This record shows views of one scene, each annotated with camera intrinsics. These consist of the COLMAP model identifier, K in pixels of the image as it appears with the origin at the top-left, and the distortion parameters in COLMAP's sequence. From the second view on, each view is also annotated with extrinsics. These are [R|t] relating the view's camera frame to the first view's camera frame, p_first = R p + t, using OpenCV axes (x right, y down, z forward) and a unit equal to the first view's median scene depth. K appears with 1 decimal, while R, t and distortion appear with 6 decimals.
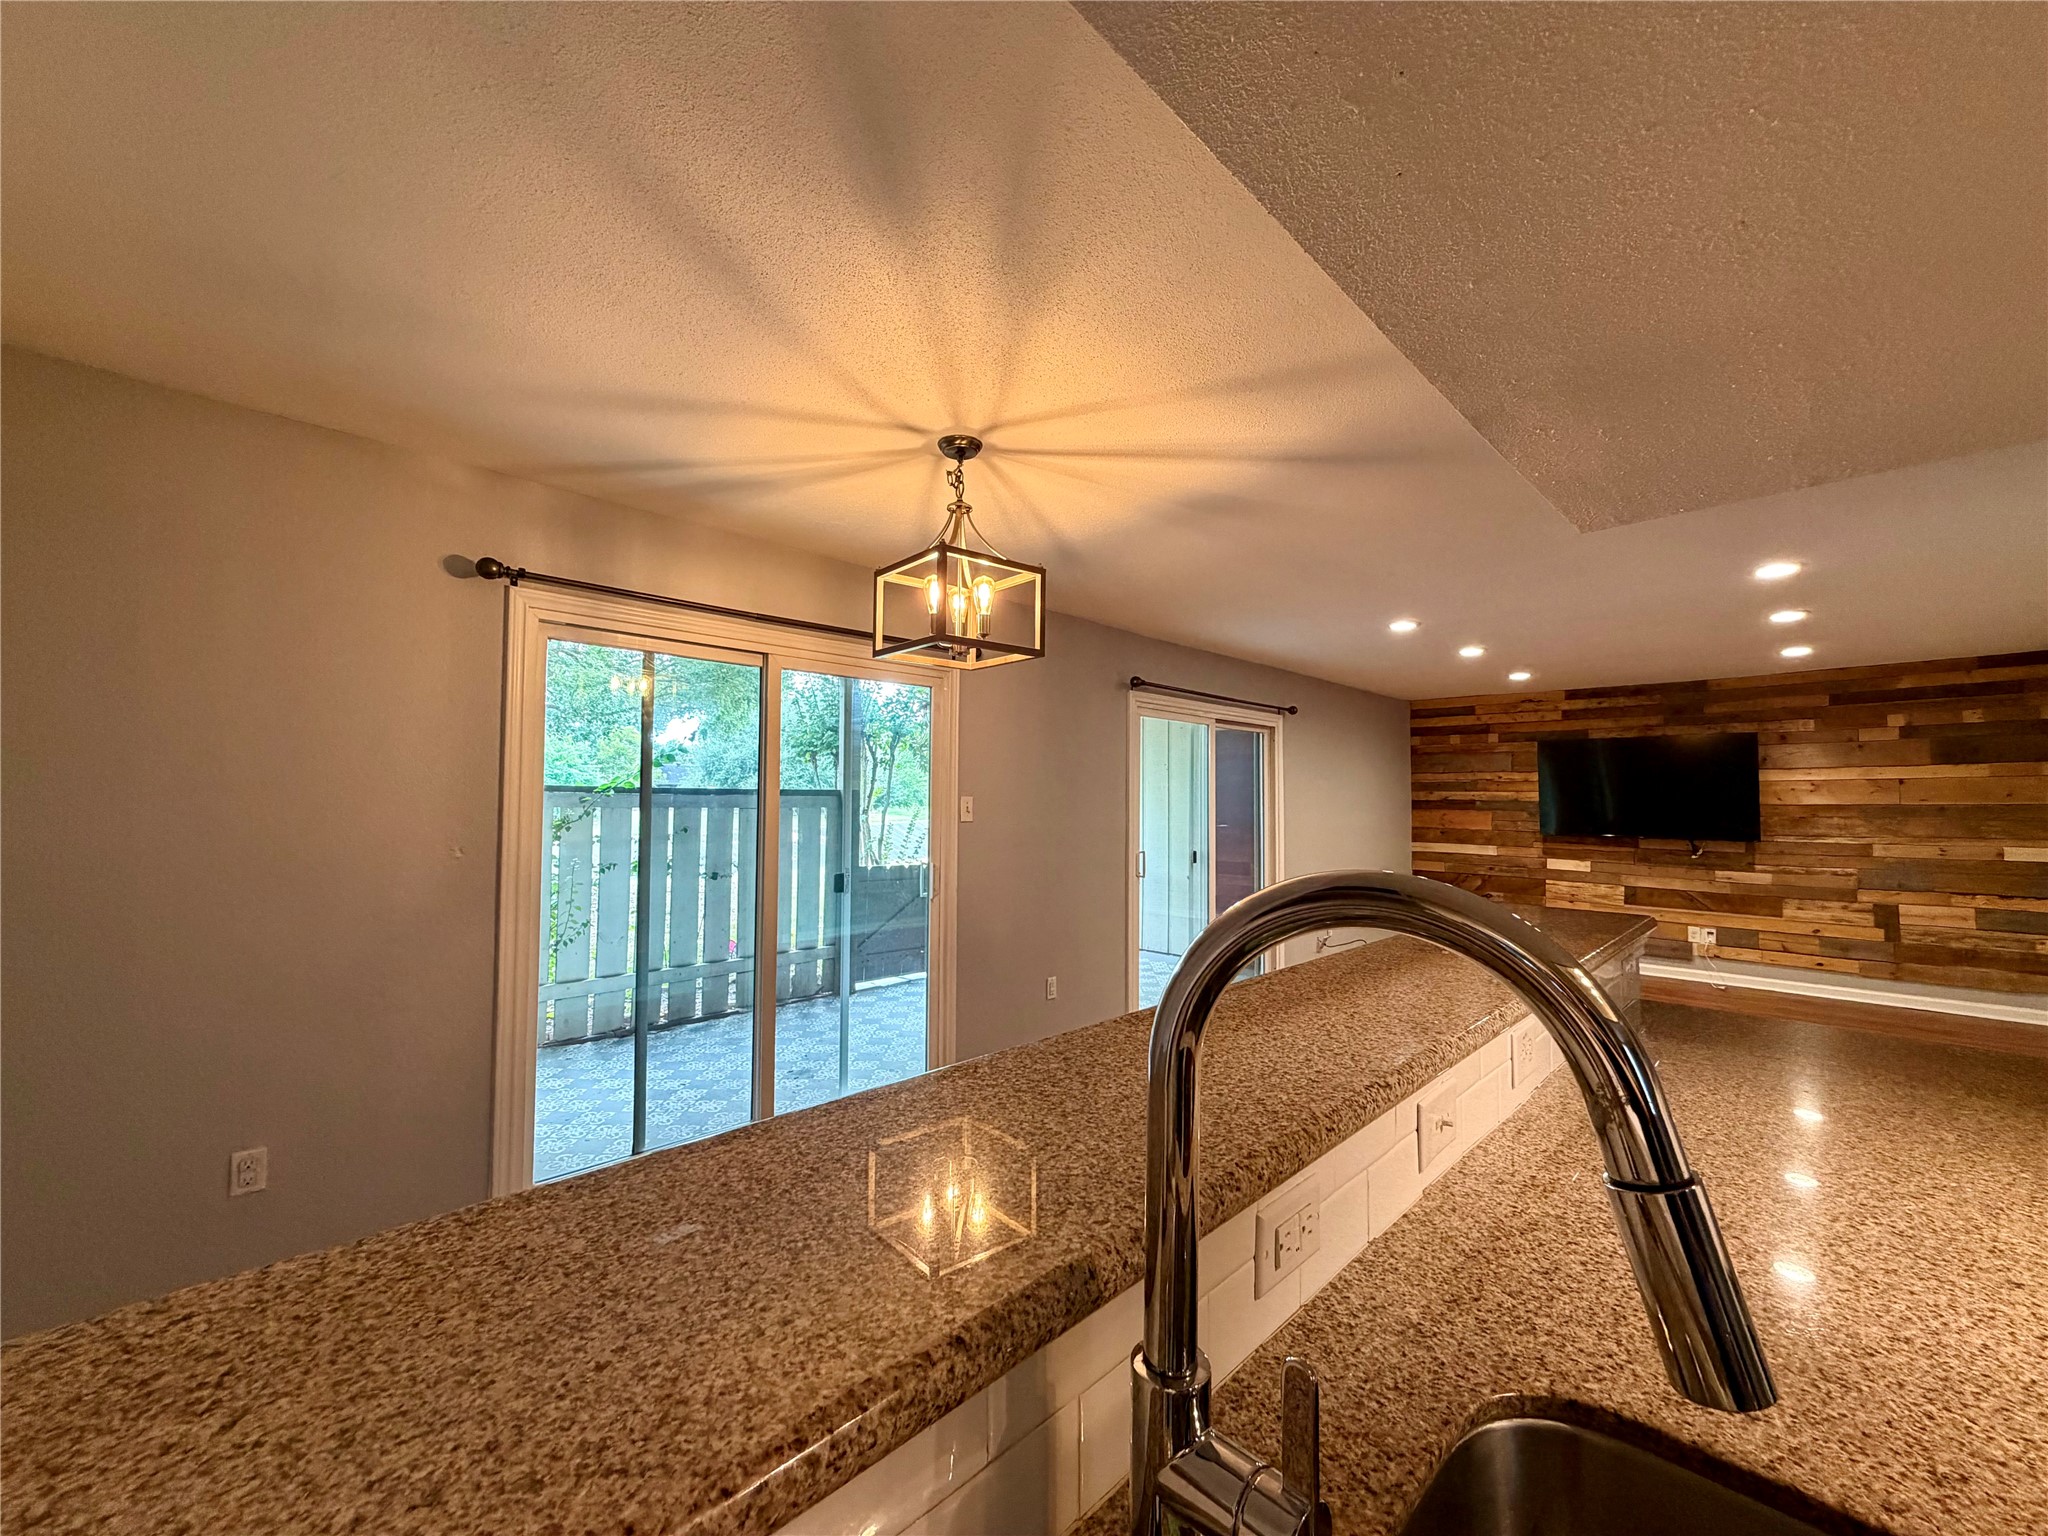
lens RADIAL K [[814.7, 0, 1022.1], [0, 814.7, 769.7], [0, 0, 1]] dist [-0.000059, 0.001125]
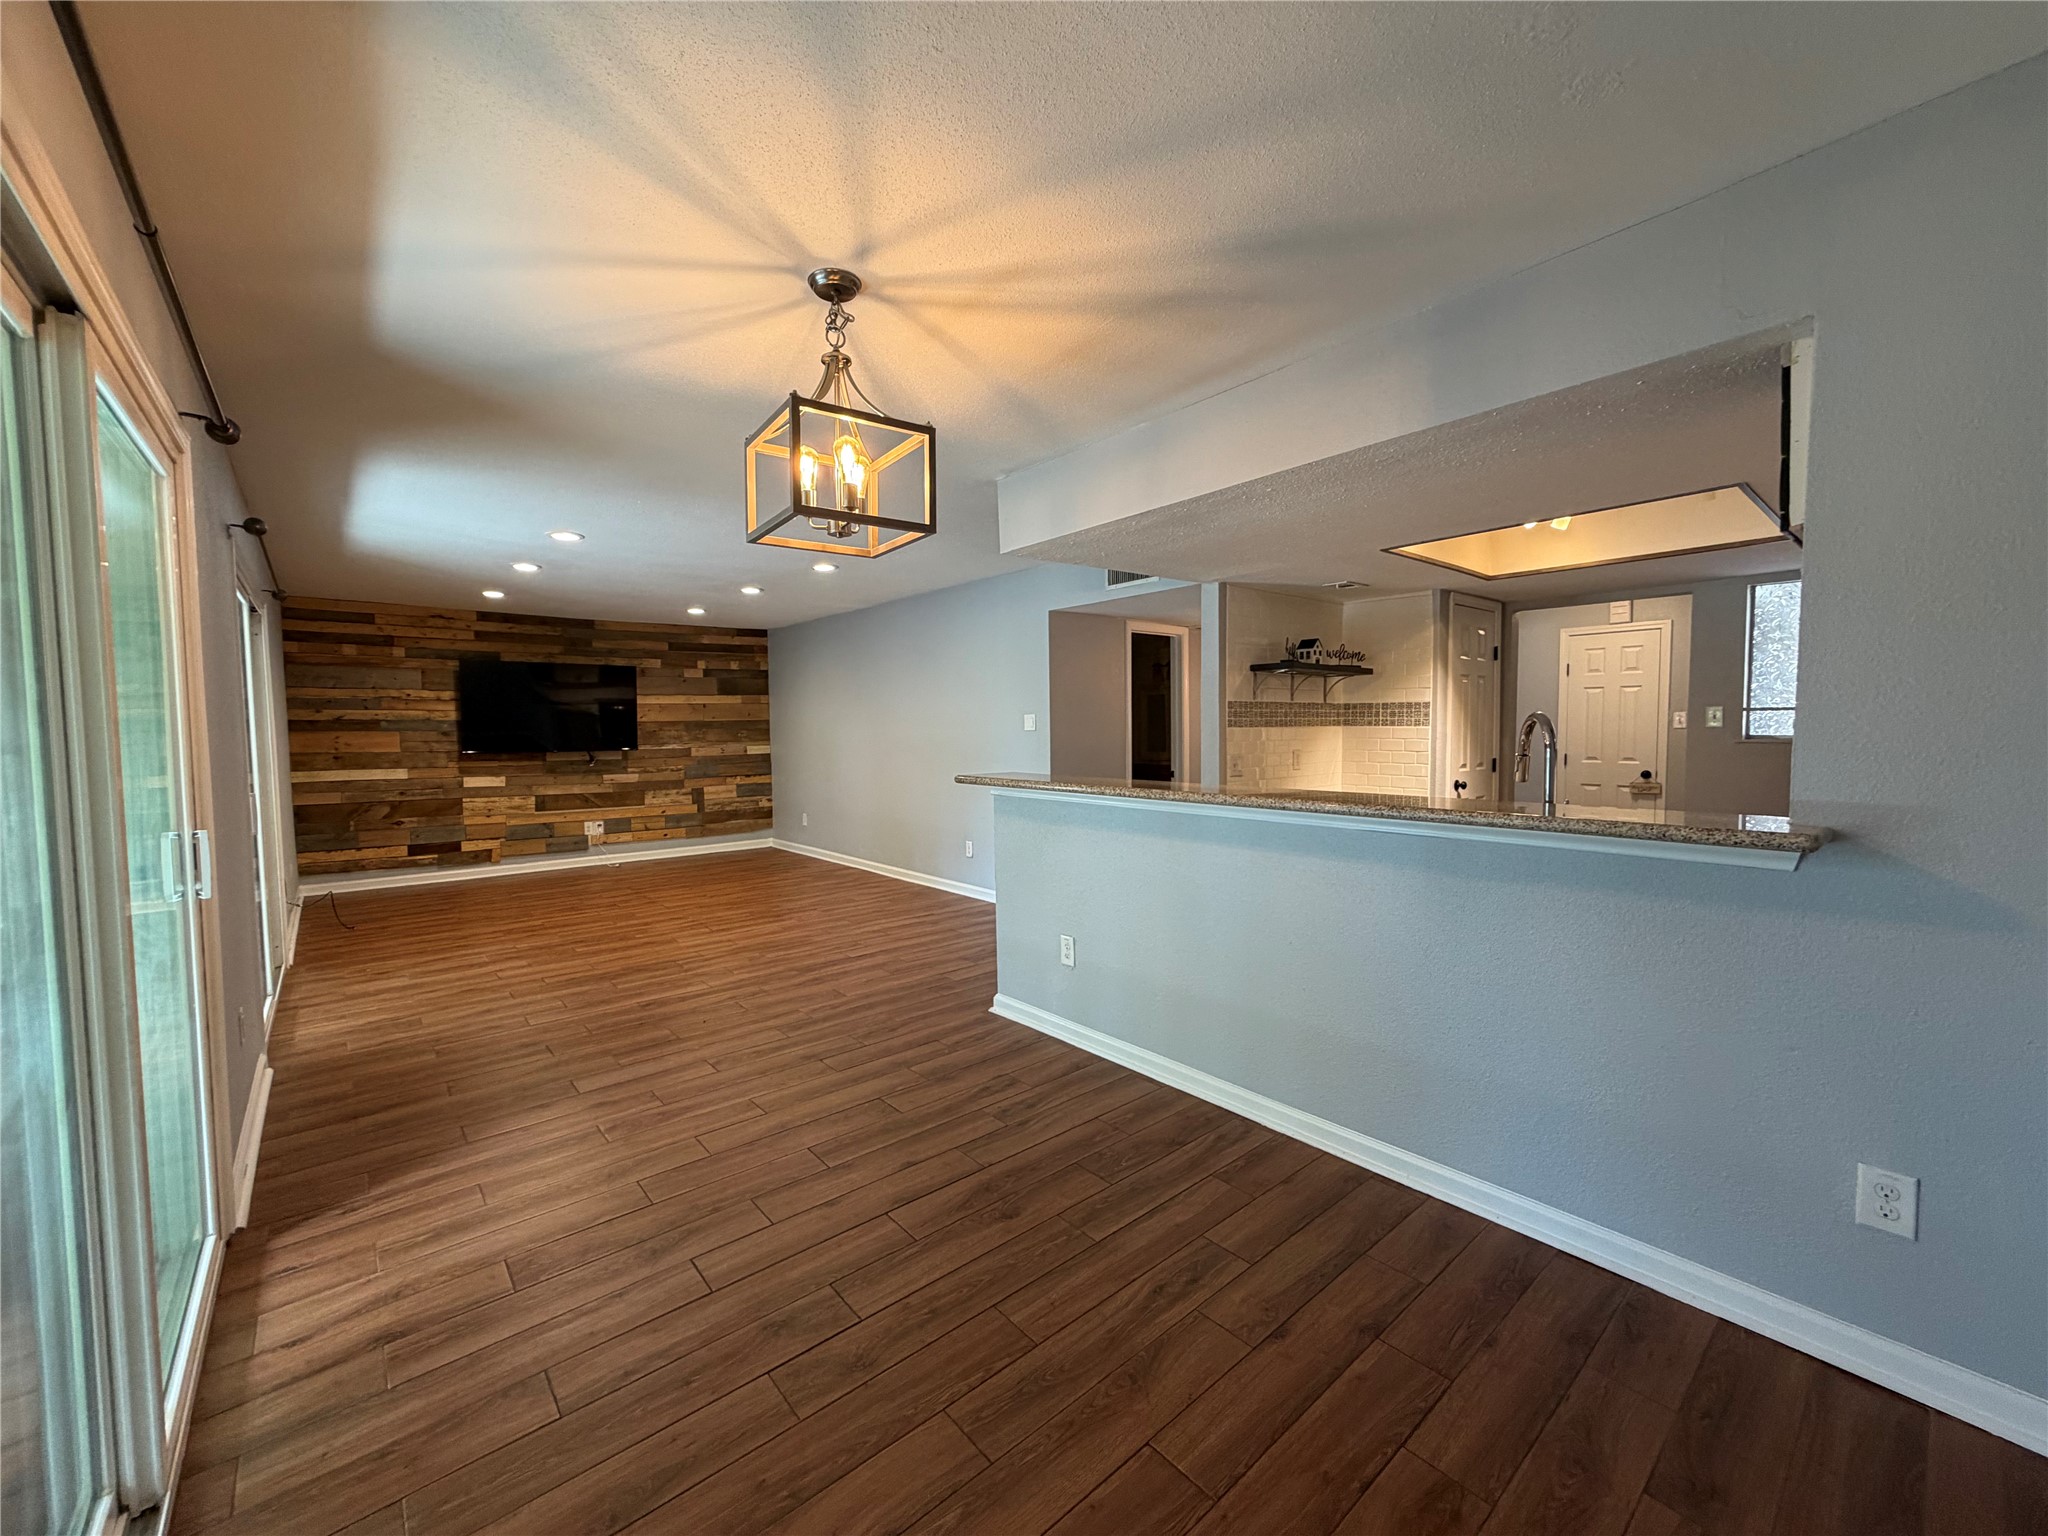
lens RADIAL K [[814.7, 0, 1019.2], [0, 814.7, 771.7], [0, 0, 1]] dist [-0.000059, 0.001125]
pose [[0.082795, -0.064288, 0.994491, -0.381704], [-0.028658, 0.997351, 0.066858, 0.019131], [-0.996154, -0.034036, 0.080734, 0.294372]]
